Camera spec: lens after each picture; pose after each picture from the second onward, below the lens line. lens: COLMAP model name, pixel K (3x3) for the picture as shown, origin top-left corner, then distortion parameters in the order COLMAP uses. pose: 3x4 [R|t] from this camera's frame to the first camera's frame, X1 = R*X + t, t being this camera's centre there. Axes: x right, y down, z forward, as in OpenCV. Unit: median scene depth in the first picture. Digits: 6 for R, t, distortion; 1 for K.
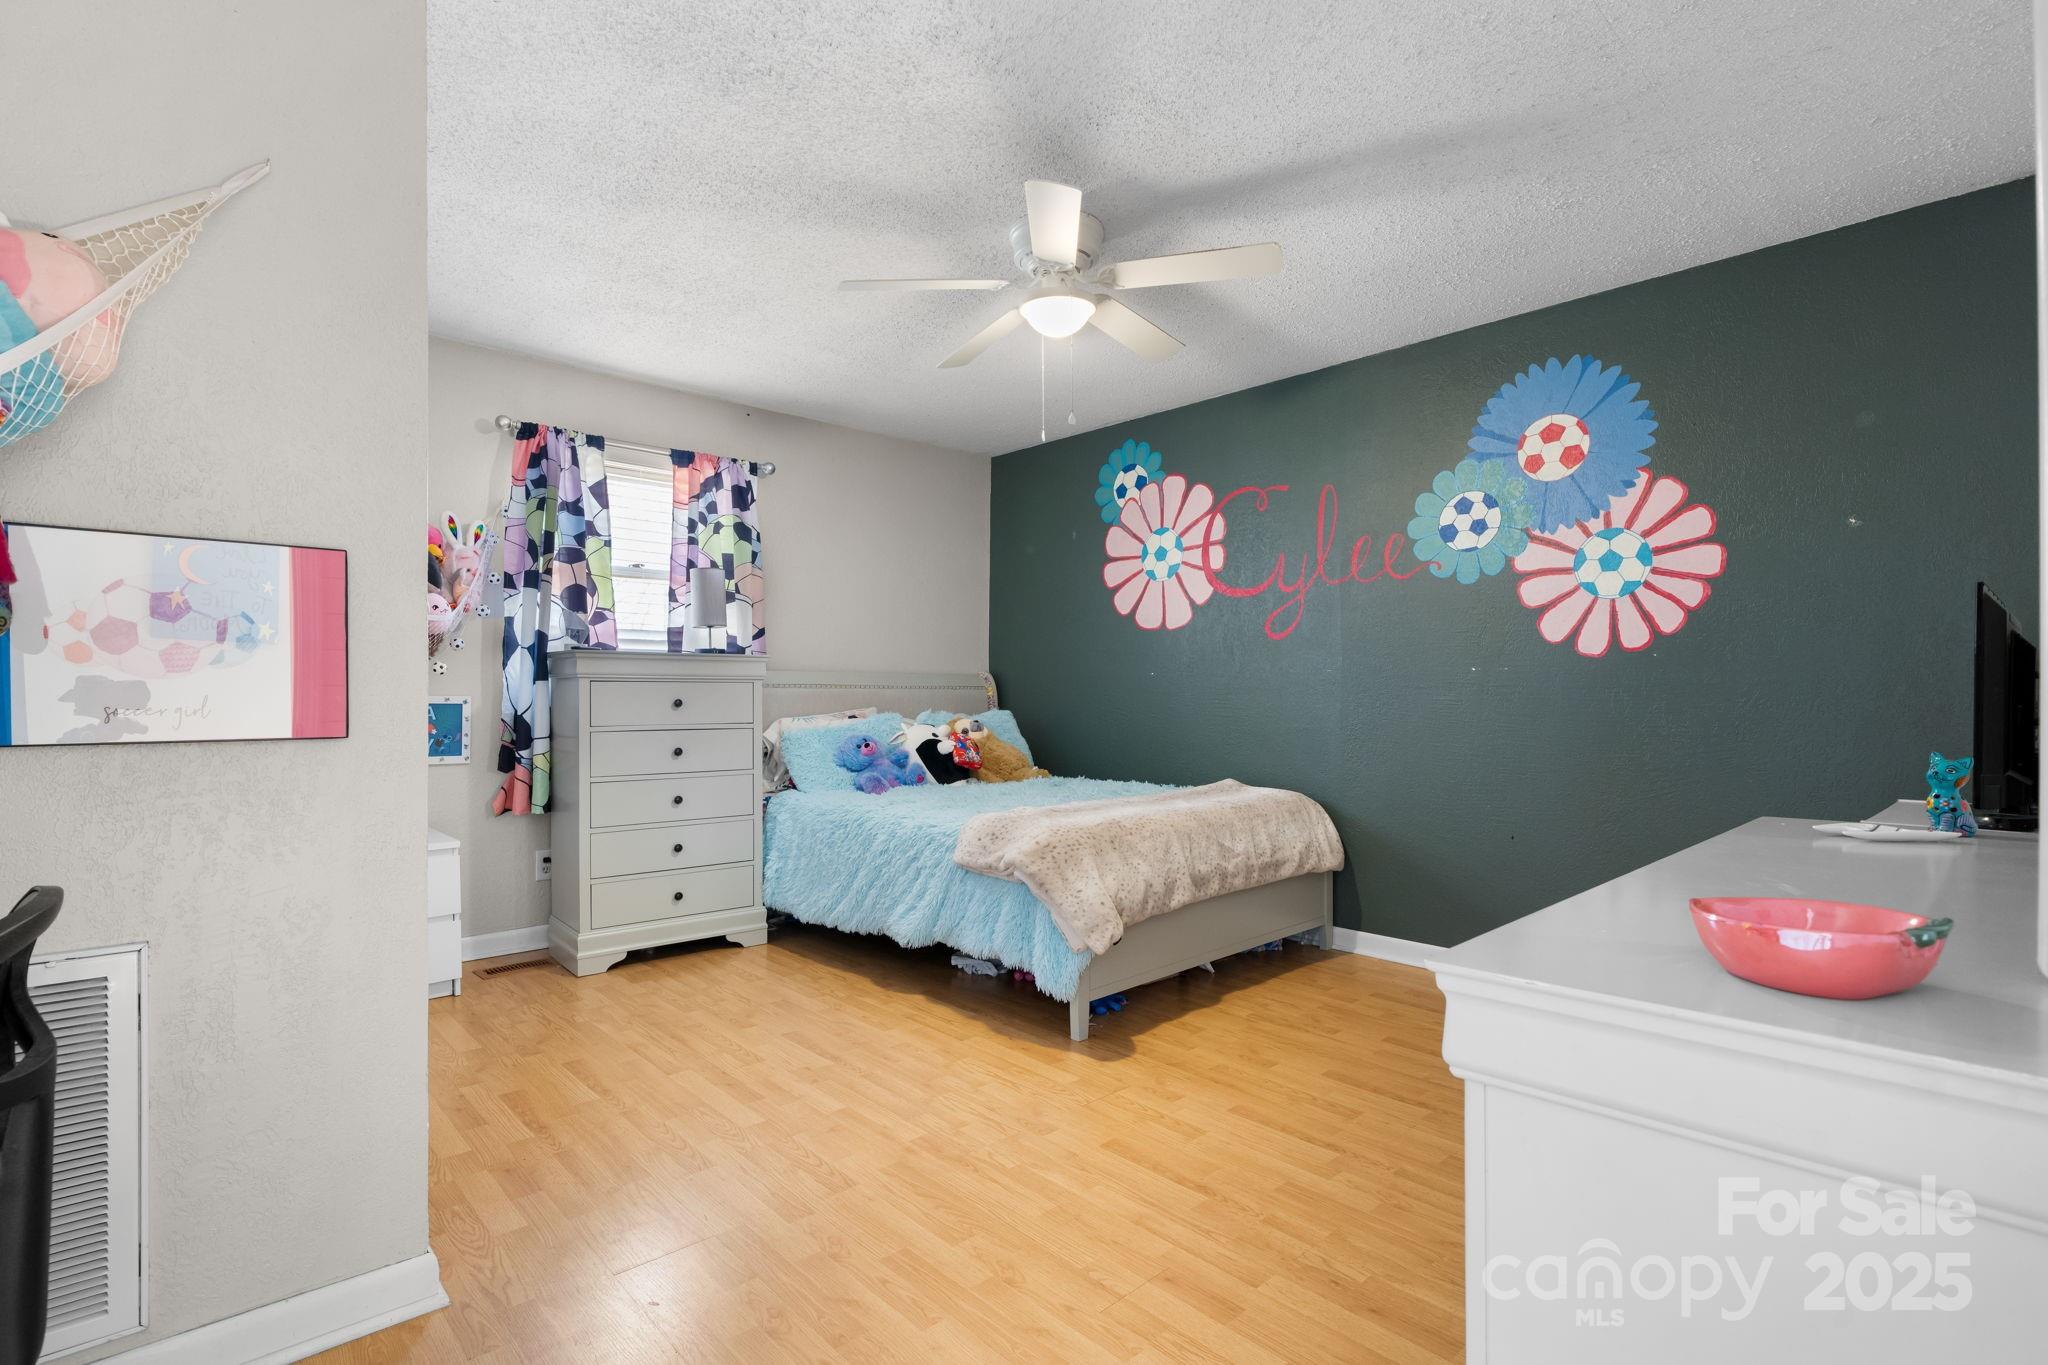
lens RADIAL K [[988.6, 0, 1024.0], [0, 988.6, 682.5], [0, 0, 1]] dist [-0.001939, -0.000263]
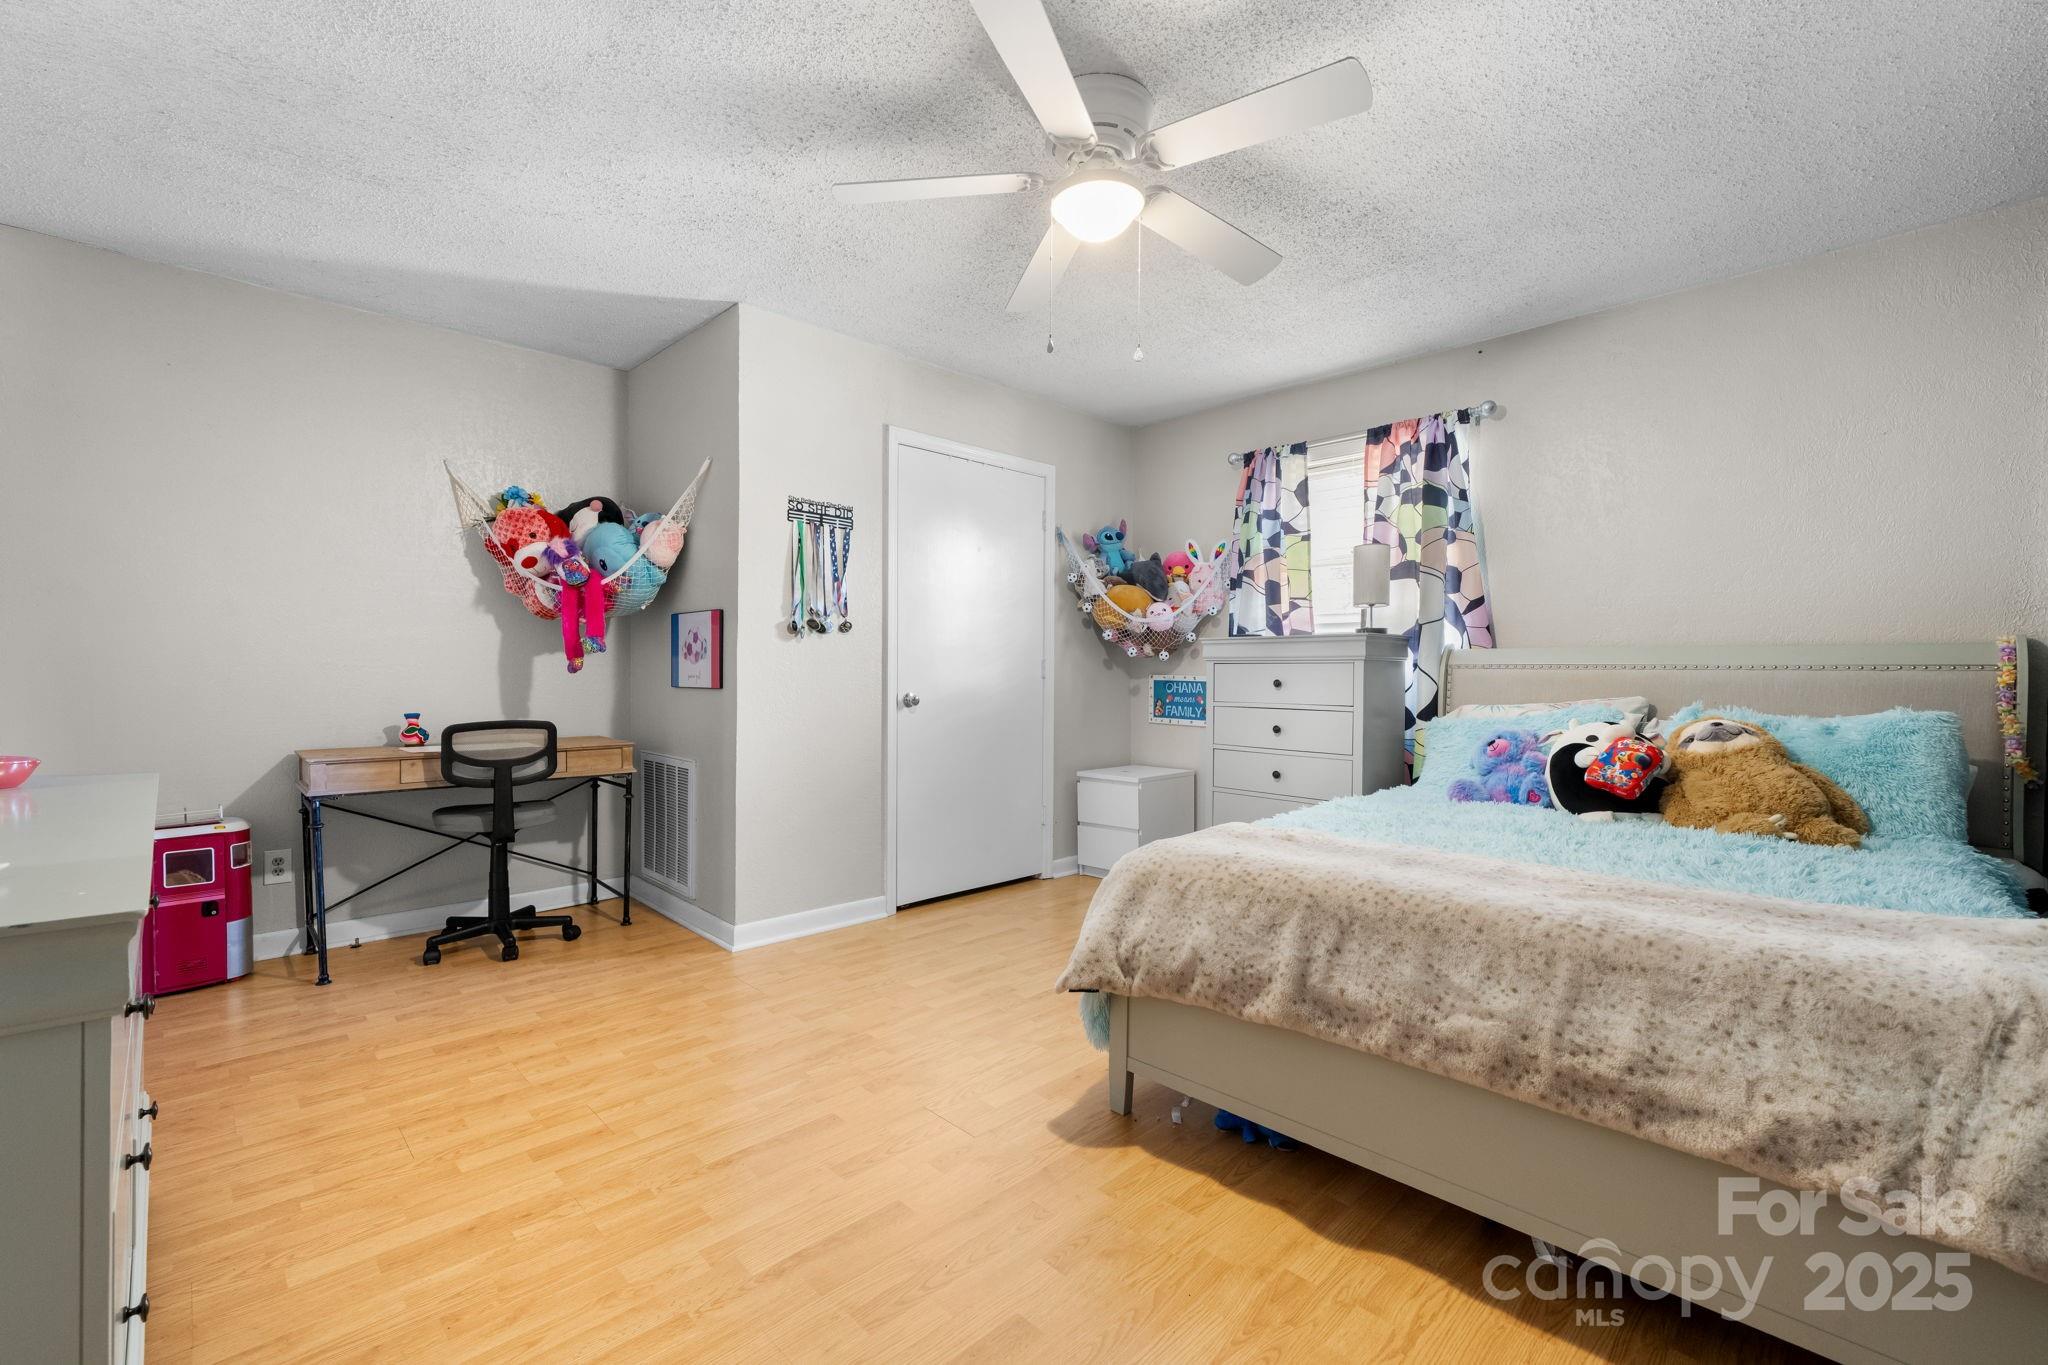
lens RADIAL K [[888.1, 0, 1024.0], [0, 888.1, 682.5], [0, 0, 1]] dist [0.000136, -0.000110]
pose [[-0.000410, 0.009917, -0.999951, 0.594243], [0.005541, 0.999935, 0.009915, 0.008576], [0.999985, -0.005536, -0.000465, 0.719207]]
